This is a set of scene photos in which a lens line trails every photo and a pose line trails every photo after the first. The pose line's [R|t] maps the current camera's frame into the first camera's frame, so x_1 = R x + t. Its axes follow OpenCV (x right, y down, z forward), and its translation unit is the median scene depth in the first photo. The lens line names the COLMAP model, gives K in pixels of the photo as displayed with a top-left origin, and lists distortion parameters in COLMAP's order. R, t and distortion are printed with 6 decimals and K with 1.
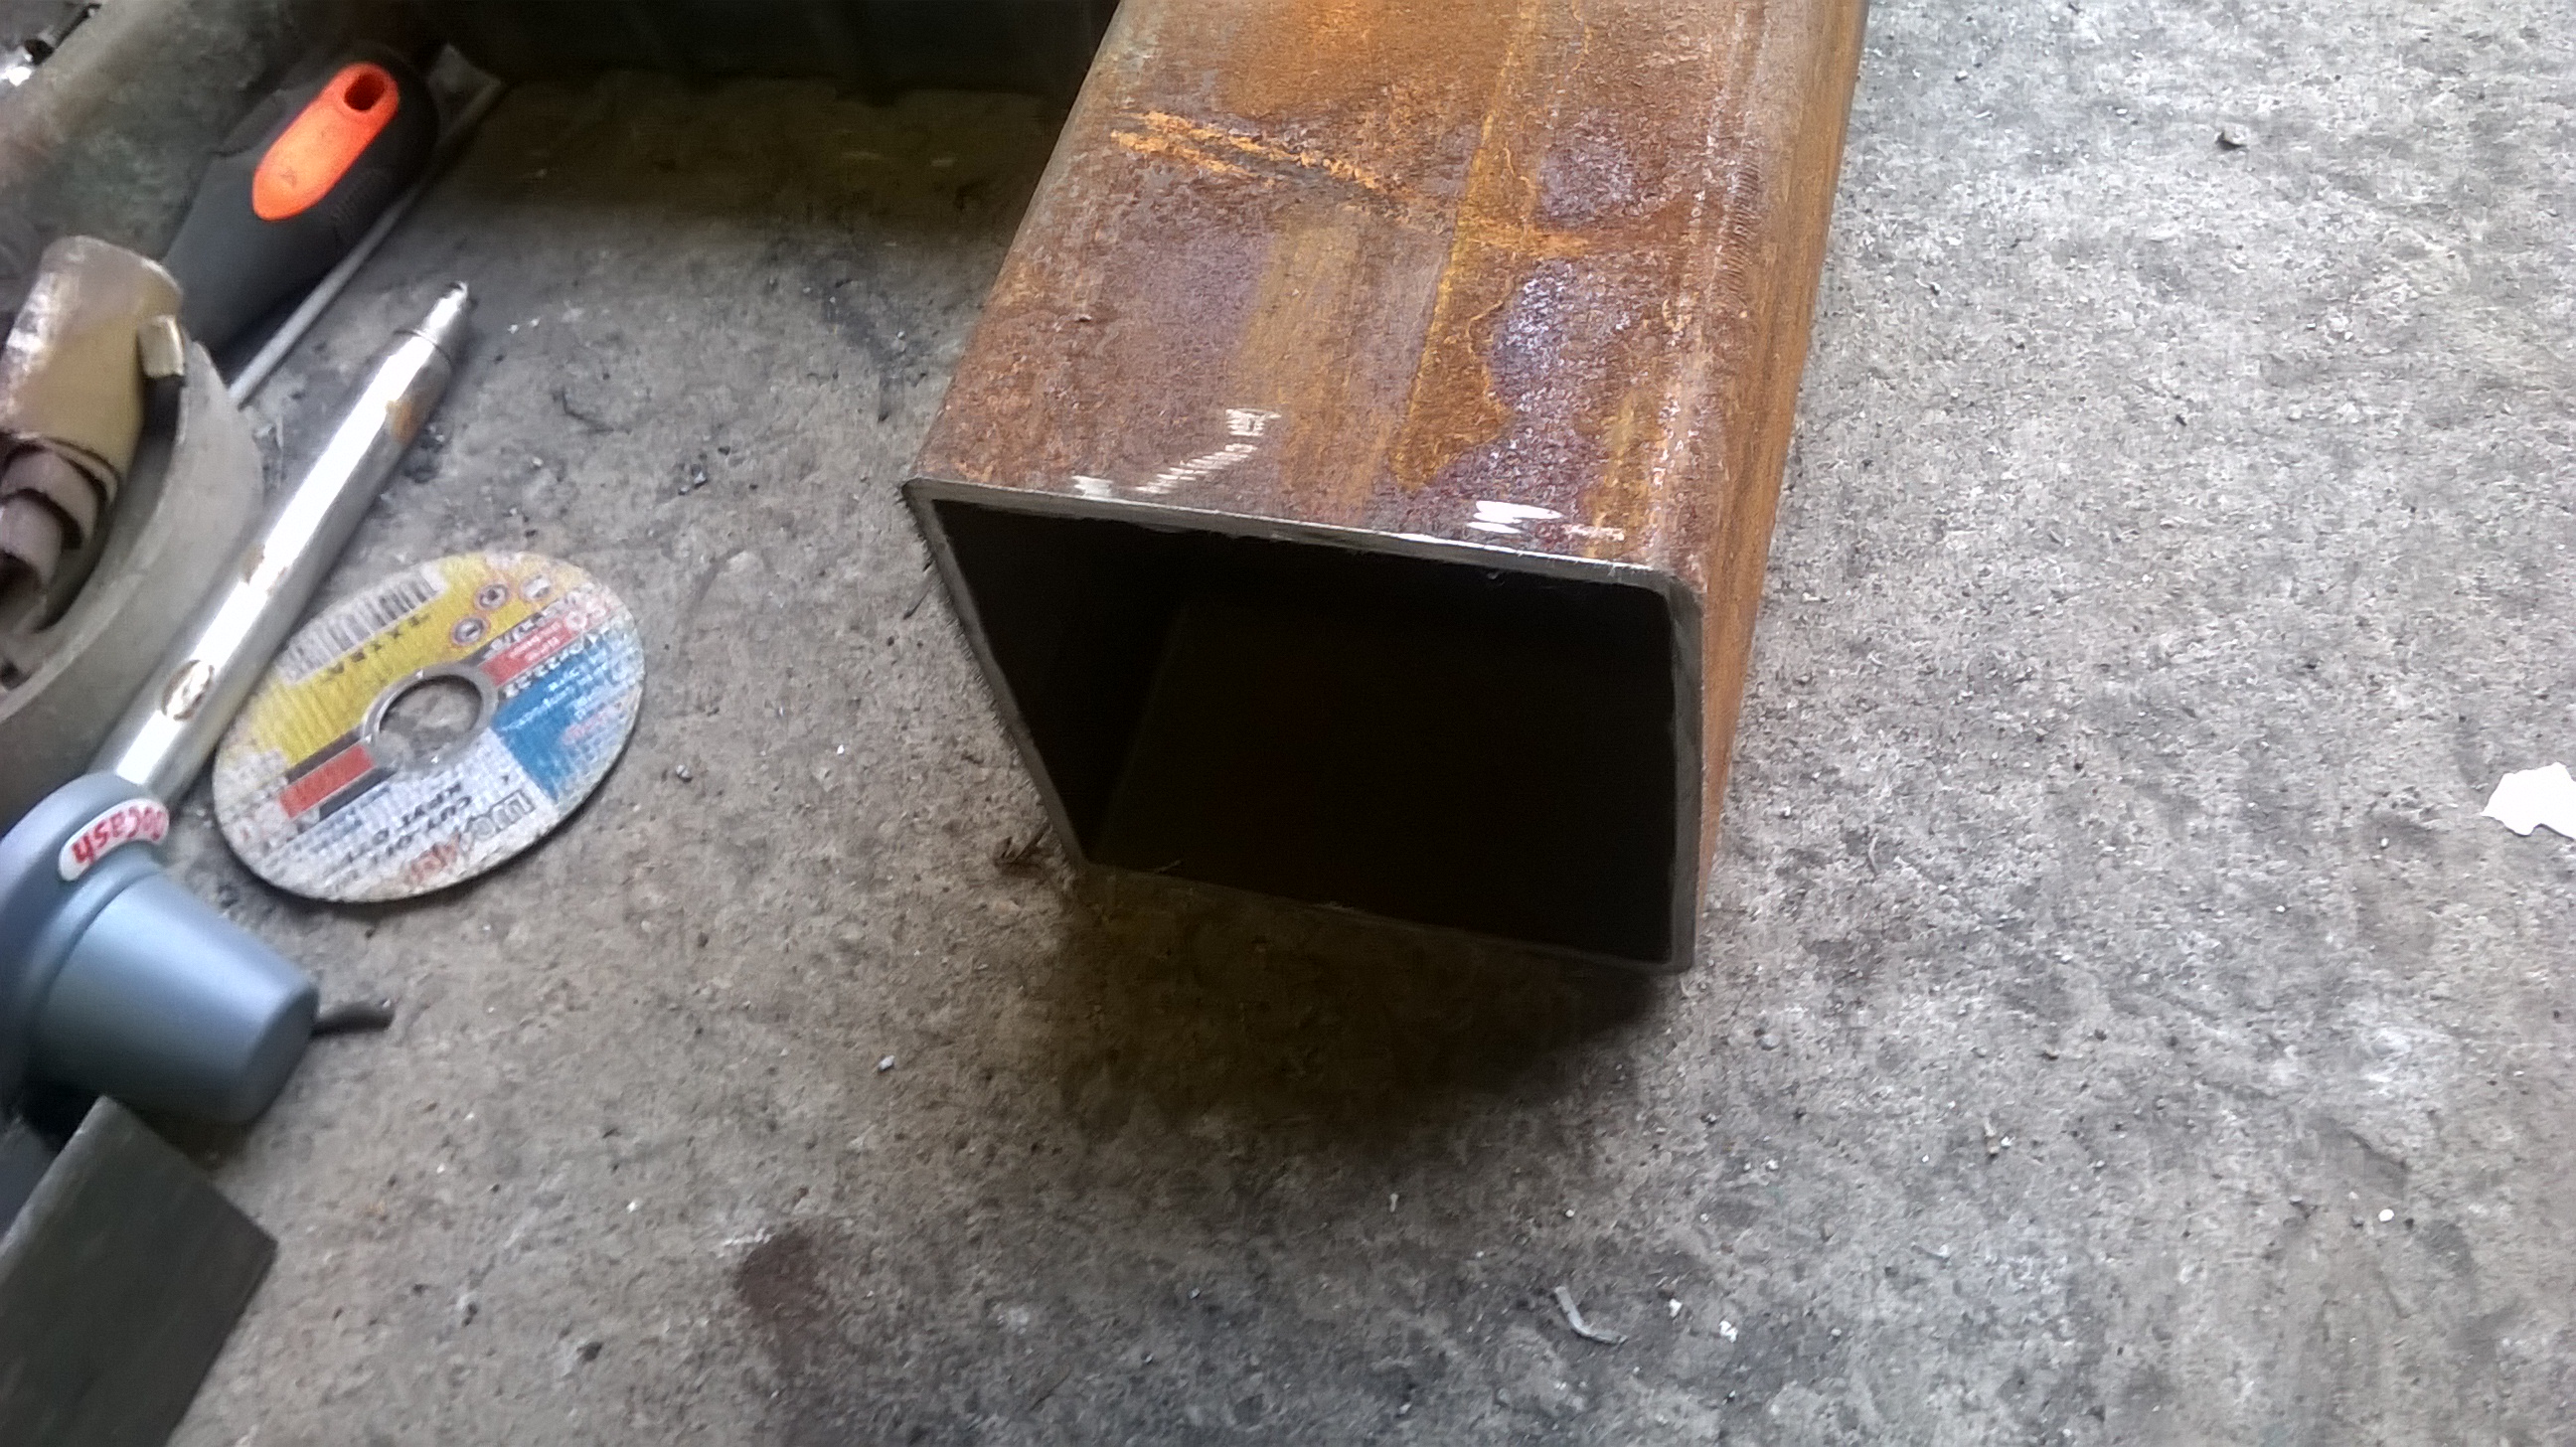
lens RADIAL K [[2209.6, 0, 1273.1], [0, 2209.6, 617.2], [0, 0, 1]] dist [0.051545, -0.100541]
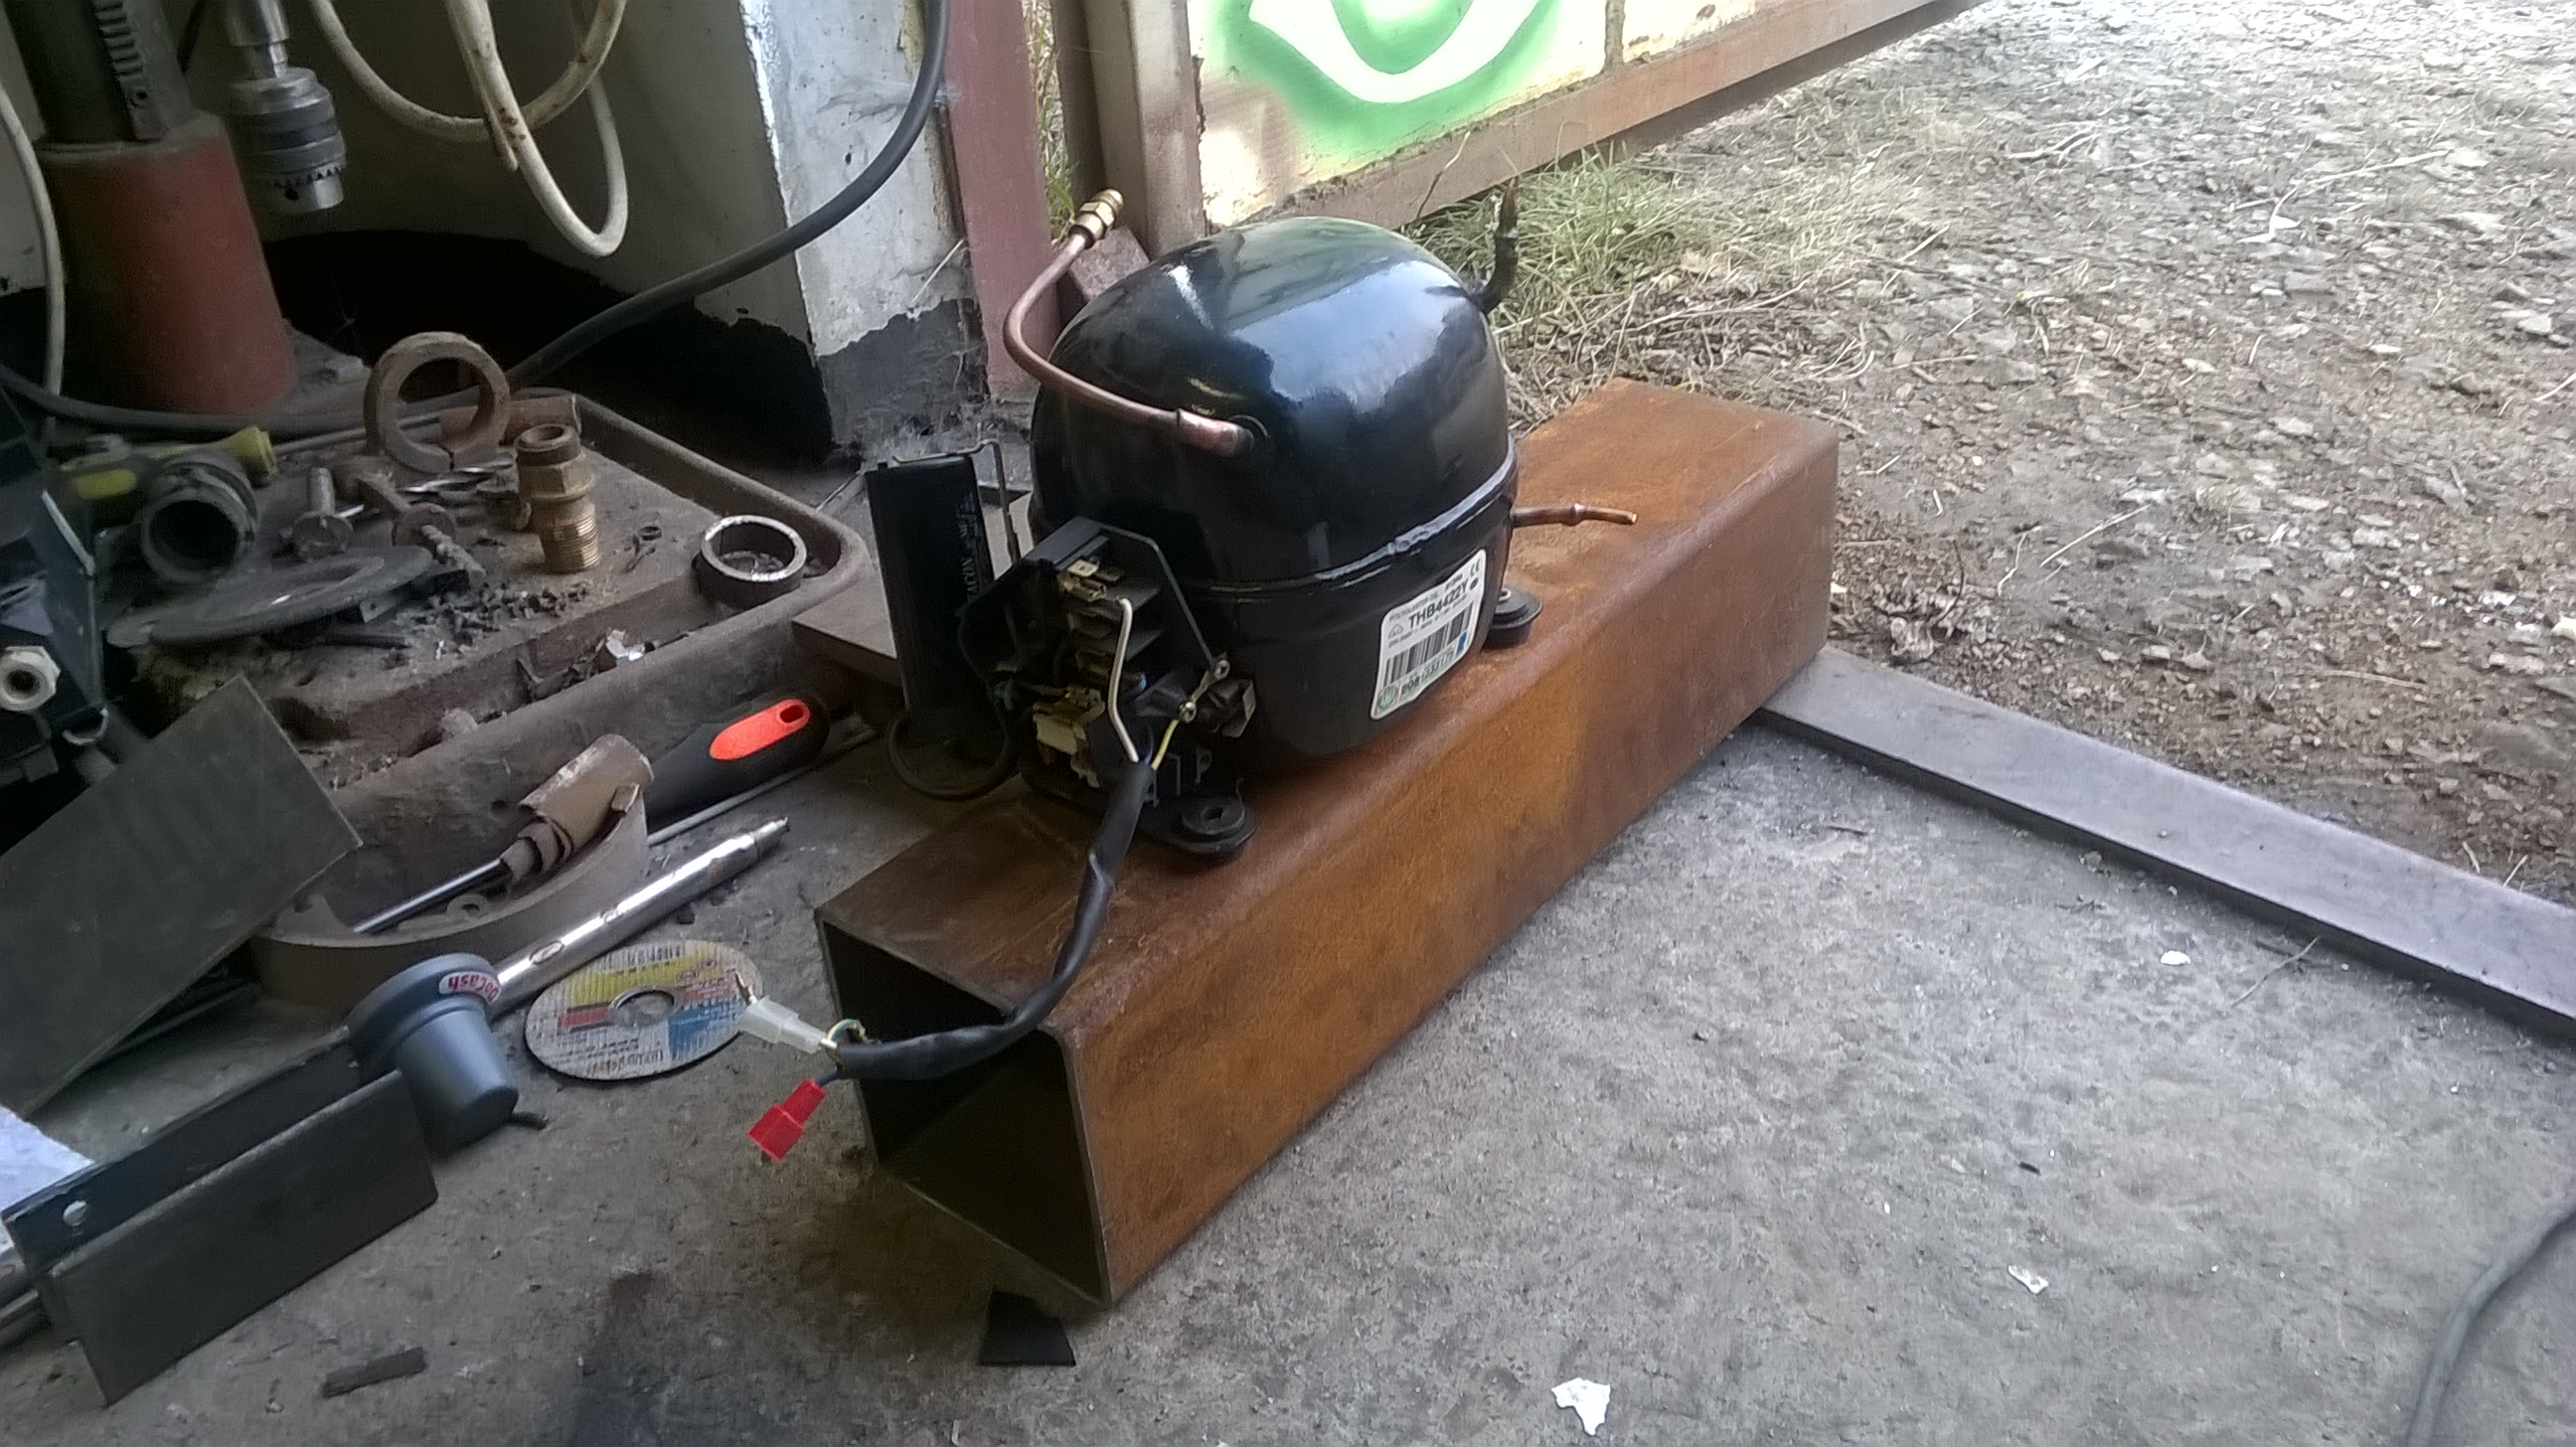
lens RADIAL K [[2122.3, 0, 1294.9], [0, 2122.3, 689.8], [0, 0, 1]] dist [0.111307, -0.267222]
pose [[0.914824, 0.265587, -0.304237, 0.628339], [-0.354056, 0.889826, -0.287845, 0.137286], [0.194270, 0.371044, 0.908067, -0.673730]]
